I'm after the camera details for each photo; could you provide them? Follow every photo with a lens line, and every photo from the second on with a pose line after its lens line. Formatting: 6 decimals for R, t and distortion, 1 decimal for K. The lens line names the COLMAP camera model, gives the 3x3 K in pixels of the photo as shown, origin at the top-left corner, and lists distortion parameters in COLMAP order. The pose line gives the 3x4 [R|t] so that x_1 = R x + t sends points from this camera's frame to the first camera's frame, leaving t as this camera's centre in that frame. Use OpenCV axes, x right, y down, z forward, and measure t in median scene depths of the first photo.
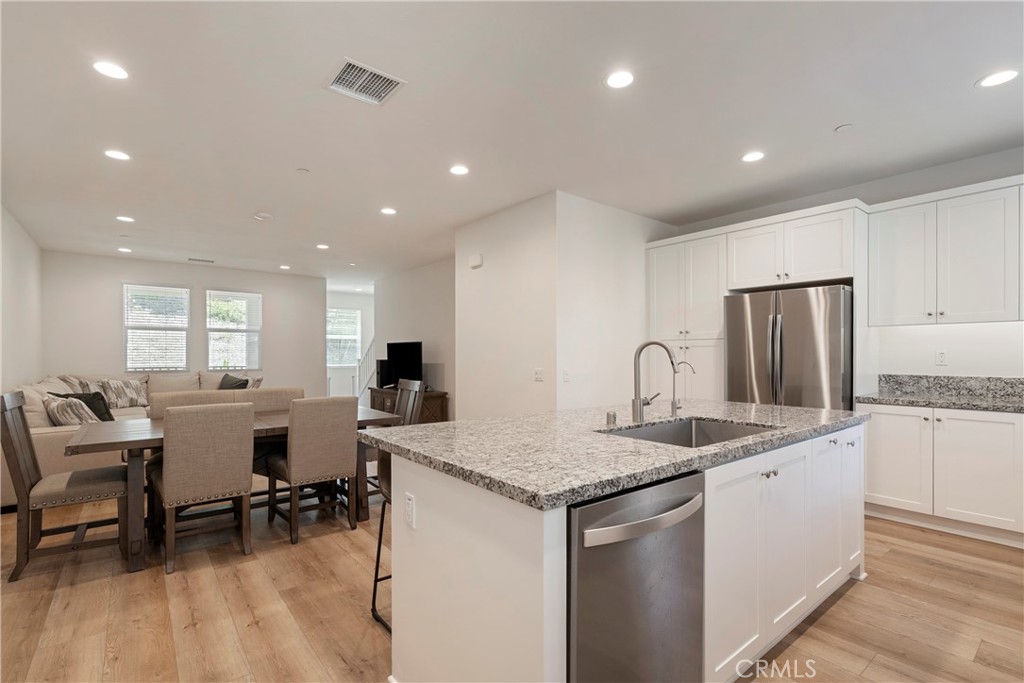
lens RADIAL K [[474.2, 0, 509.9], [0, 474.2, 357.6], [0, 0, 1]] dist [0.000731, 0.000192]
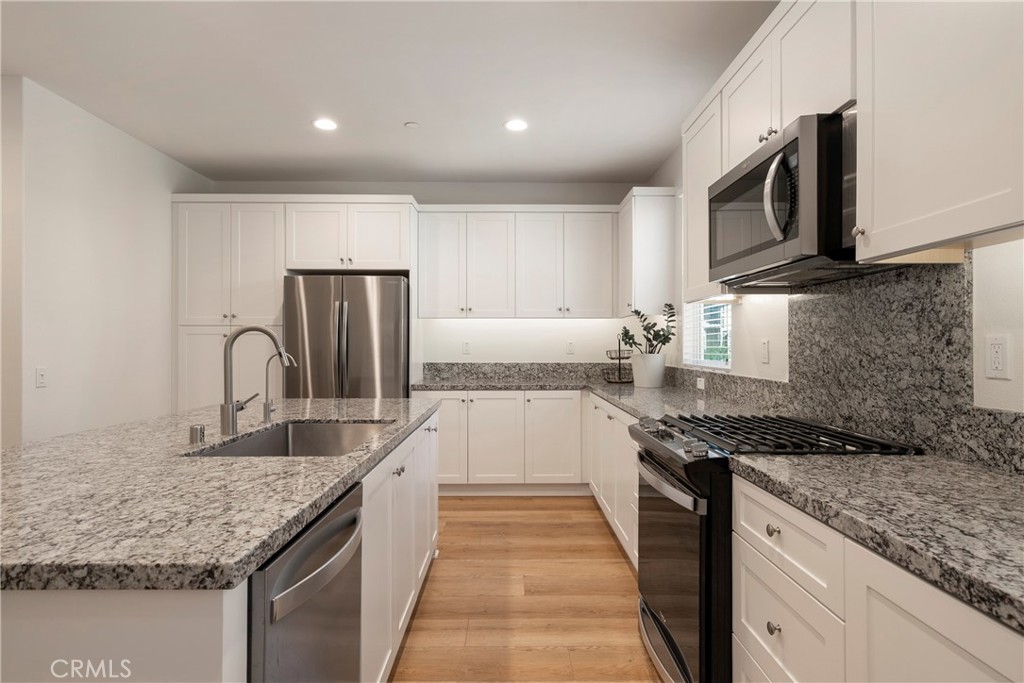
lens RADIAL K [[551.0, 0, 512.0], [0, 551.0, 341.5], [0, 0, 1]] dist [-0.000257, 0.002327]
pose [[0.616817, 0.005515, 0.787087, -0.129686], [0.004217, 0.999938, -0.010311, 0.000917], [-0.787095, 0.009679, 0.616756, 0.114815]]
